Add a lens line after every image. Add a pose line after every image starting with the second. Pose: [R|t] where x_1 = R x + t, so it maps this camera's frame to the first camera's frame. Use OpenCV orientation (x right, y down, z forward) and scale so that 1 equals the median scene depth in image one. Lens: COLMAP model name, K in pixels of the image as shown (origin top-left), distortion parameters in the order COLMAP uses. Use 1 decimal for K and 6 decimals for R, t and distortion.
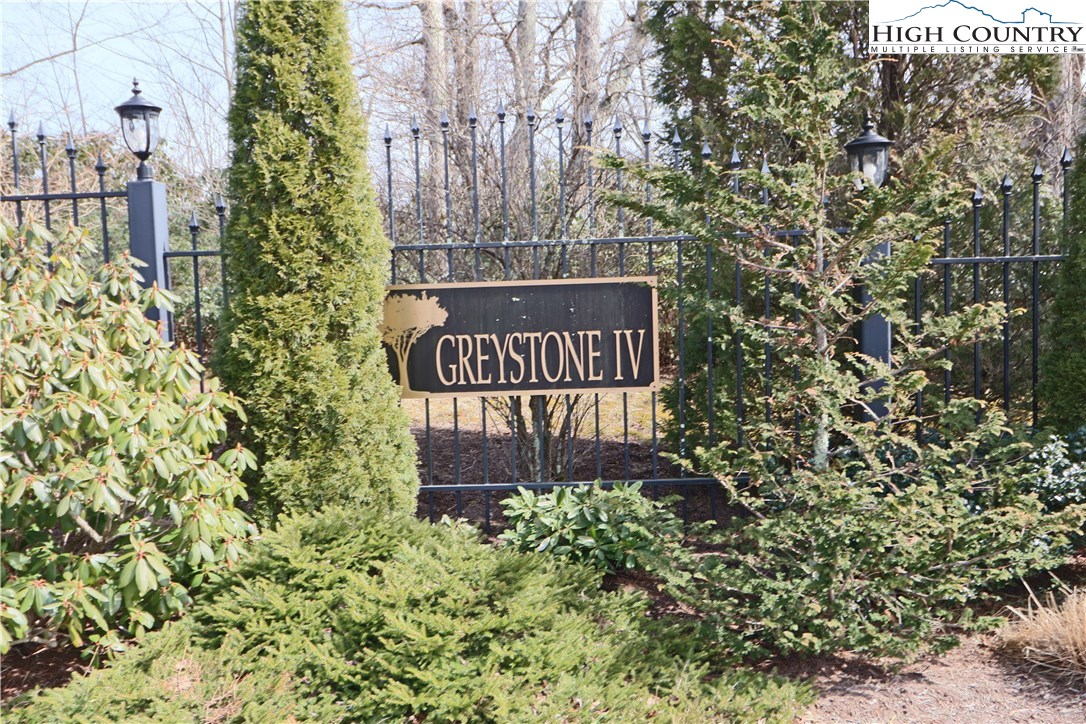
lens RADIAL K [[907.6, 0, 543.1], [0, 907.6, 362.3], [0, 0, 1]] dist [-0.003134, -0.000443]
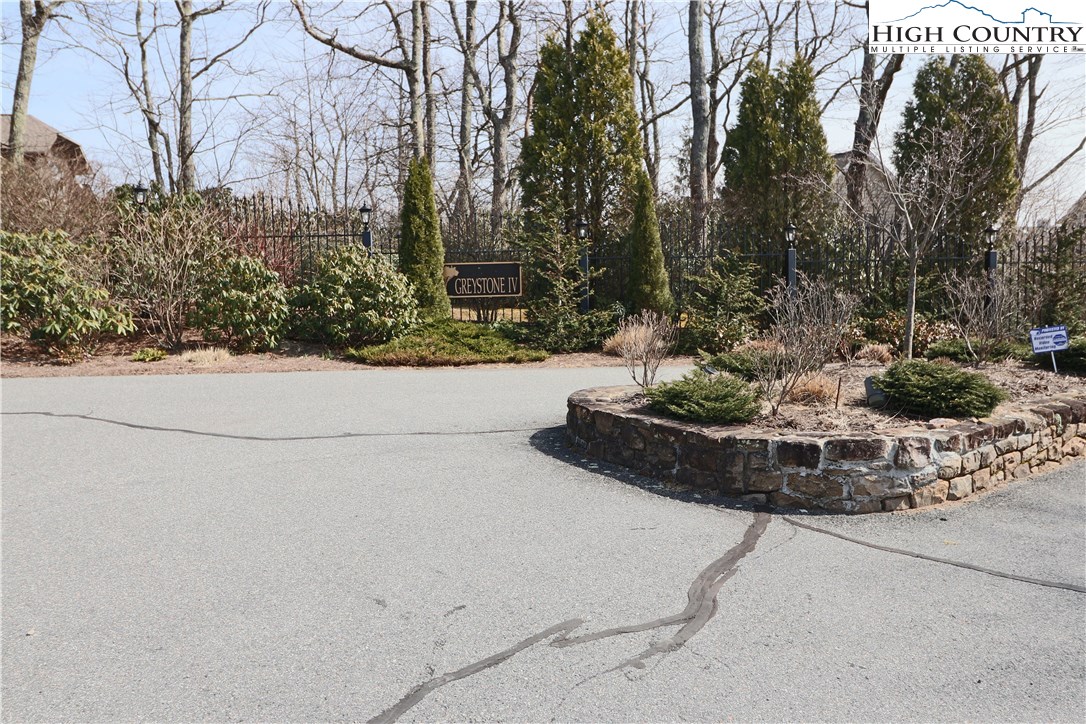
lens RADIAL K [[759.8, 0, 542.6], [0, 759.8, 361.0], [0, 0, 1]] dist [0.000738, 0.000027]
pose [[0.994505, -0.004721, 0.104579, -0.101435], [0.003971, 0.999965, 0.007383, 0.281750], [-0.104610, -0.006927, 0.994489, -2.017275]]
